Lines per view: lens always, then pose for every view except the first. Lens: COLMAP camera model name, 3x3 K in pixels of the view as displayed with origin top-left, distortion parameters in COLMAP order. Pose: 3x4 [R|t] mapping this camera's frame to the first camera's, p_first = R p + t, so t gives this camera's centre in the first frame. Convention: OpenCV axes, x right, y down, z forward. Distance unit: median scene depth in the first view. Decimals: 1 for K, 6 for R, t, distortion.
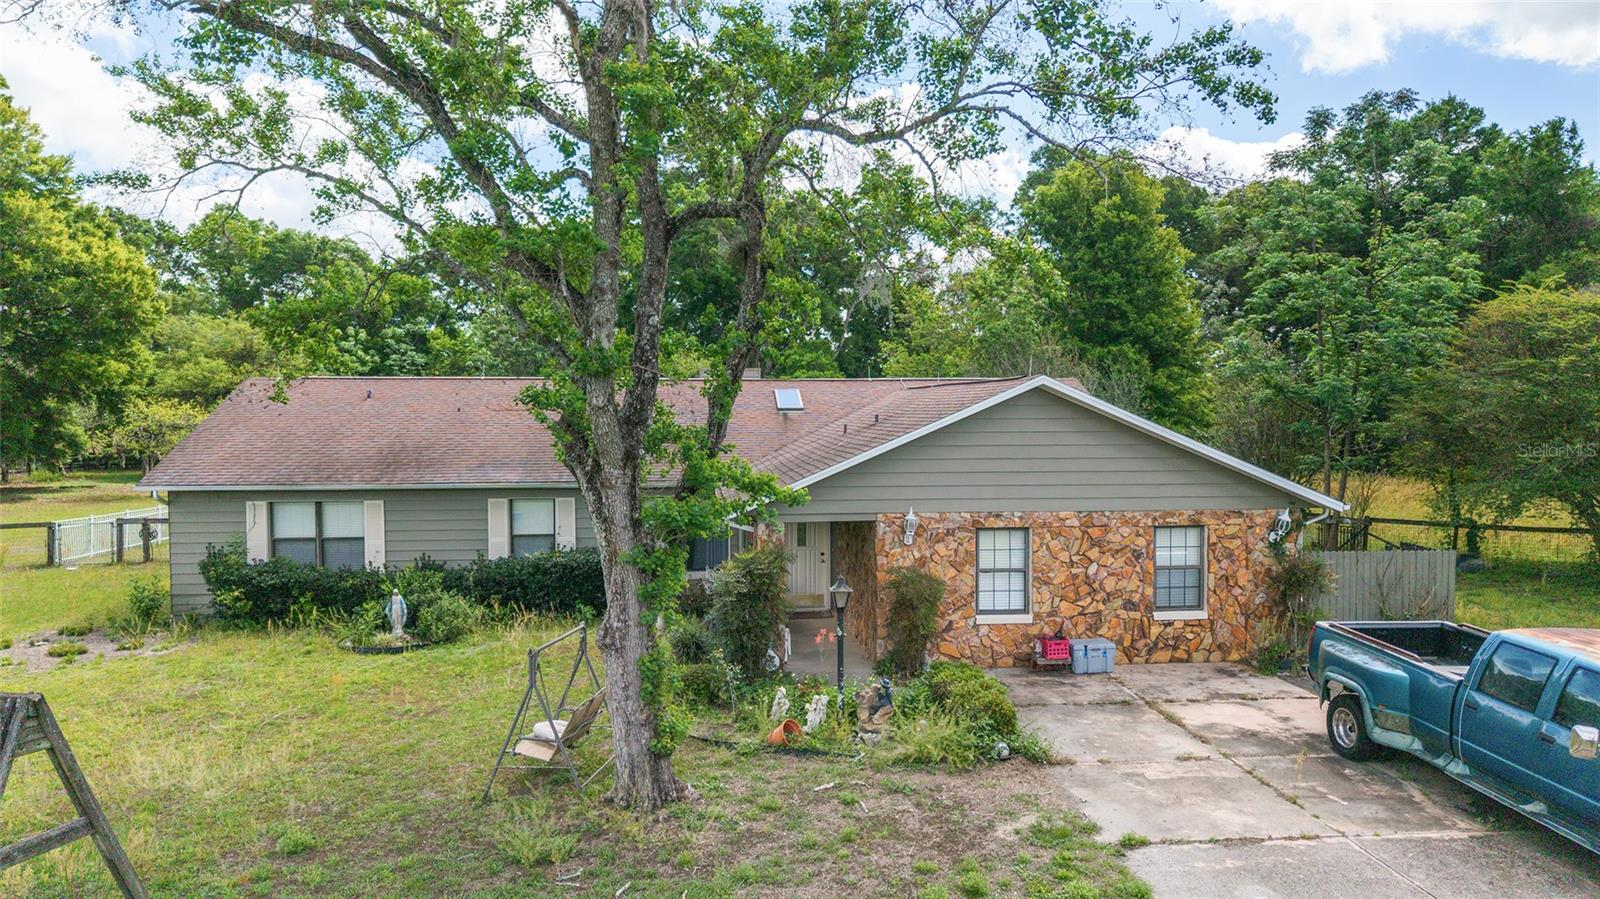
lens RADIAL K [[1069.7, 0, 800.0], [0, 1069.7, 449.5], [0, 0, 1]] dist [0.036191, -0.047209]
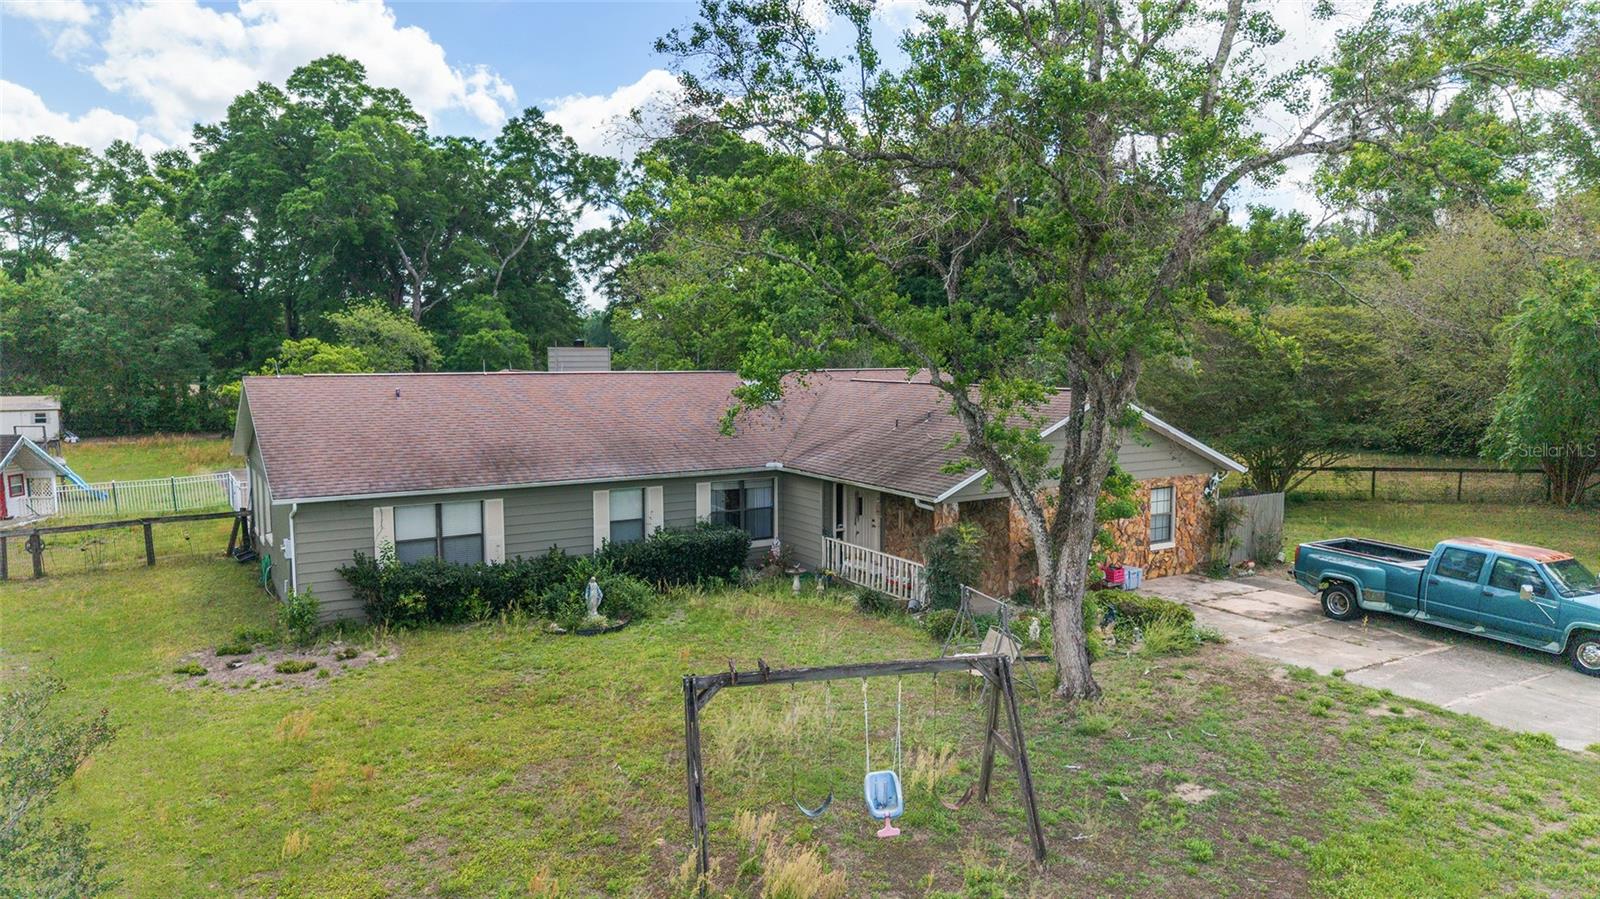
lens RADIAL K [[1076.7, 0, 793.4], [0, 1076.7, 440.6], [0, 0, 1]] dist [0.033580, -0.055860]
pose [[0.900752, -0.037297, 0.432728, -0.771825], [0.015988, 0.998478, 0.052780, -0.083170], [-0.434038, -0.040624, 0.899978, -0.138501]]
